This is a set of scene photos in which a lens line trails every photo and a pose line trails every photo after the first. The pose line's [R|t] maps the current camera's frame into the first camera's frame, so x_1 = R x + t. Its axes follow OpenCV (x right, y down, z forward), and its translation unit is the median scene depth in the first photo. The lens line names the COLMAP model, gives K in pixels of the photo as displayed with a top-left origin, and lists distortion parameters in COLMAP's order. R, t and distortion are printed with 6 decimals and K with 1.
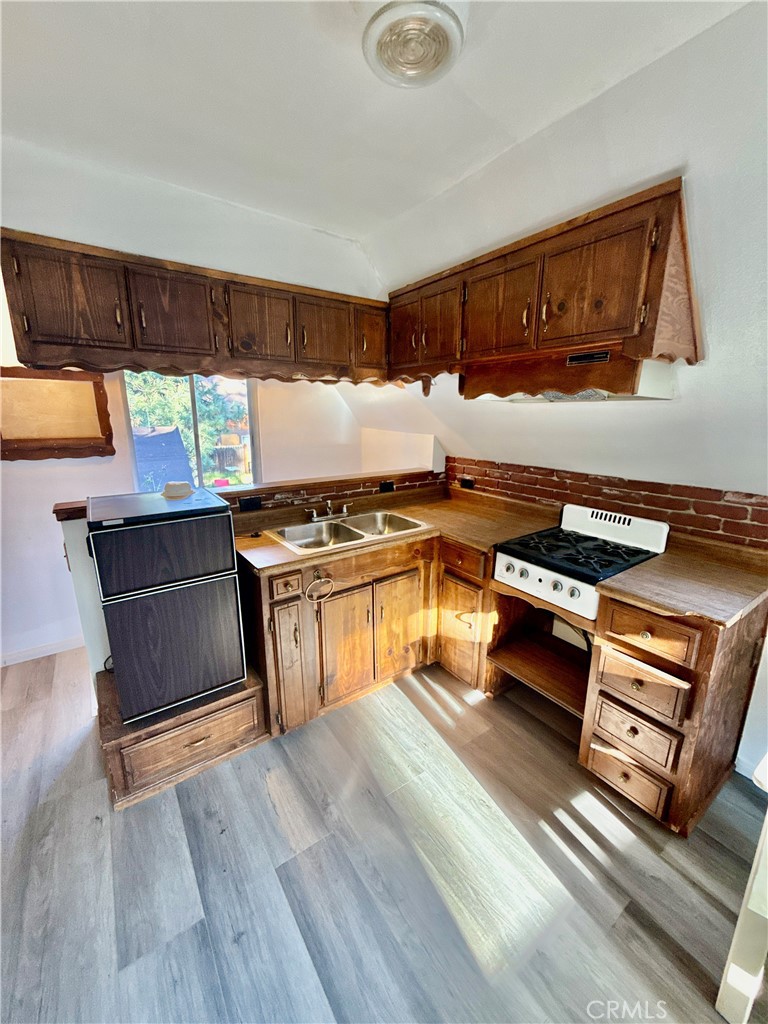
lens RADIAL K [[409.7, 0, 384.4], [0, 409.7, 511.9], [0, 0, 1]] dist [-0.000340, 0.000420]
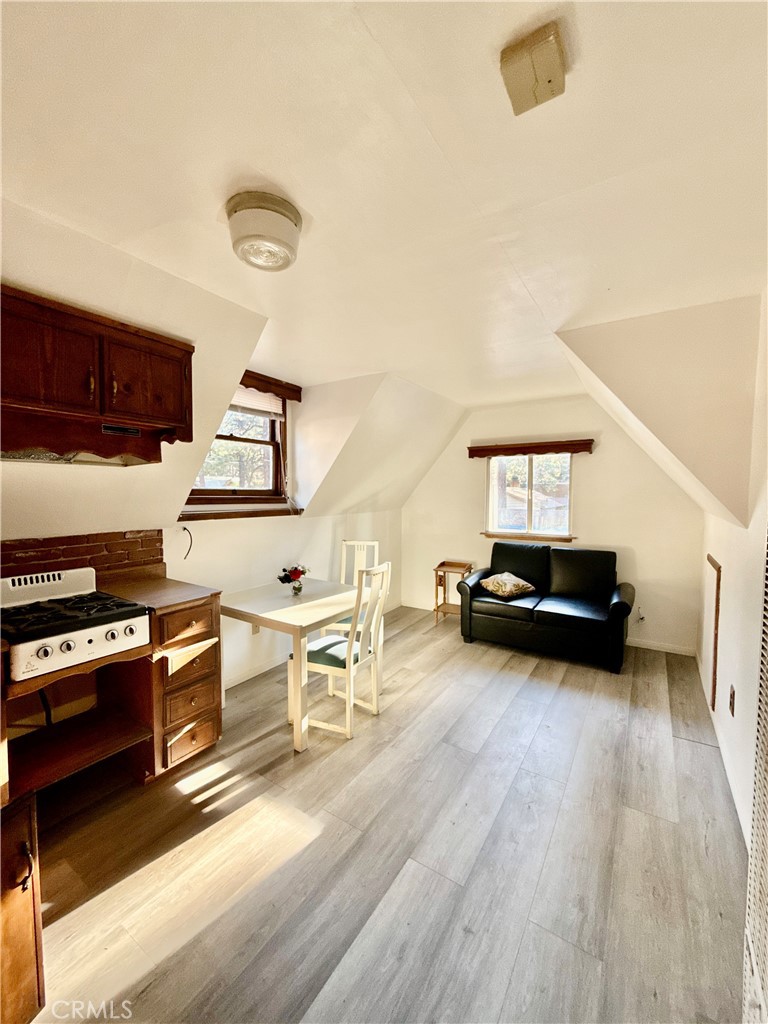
lens RADIAL K [[409.7, 0, 383.6], [0, 409.7, 511.6], [0, 0, 1]] dist [-0.000340, 0.000420]
pose [[-0.372328, -0.047477, 0.926886, -0.805421], [0.214776, 0.967174, 0.135815, -0.118974], [-0.902908, 0.249641, -0.349909, 0.670718]]
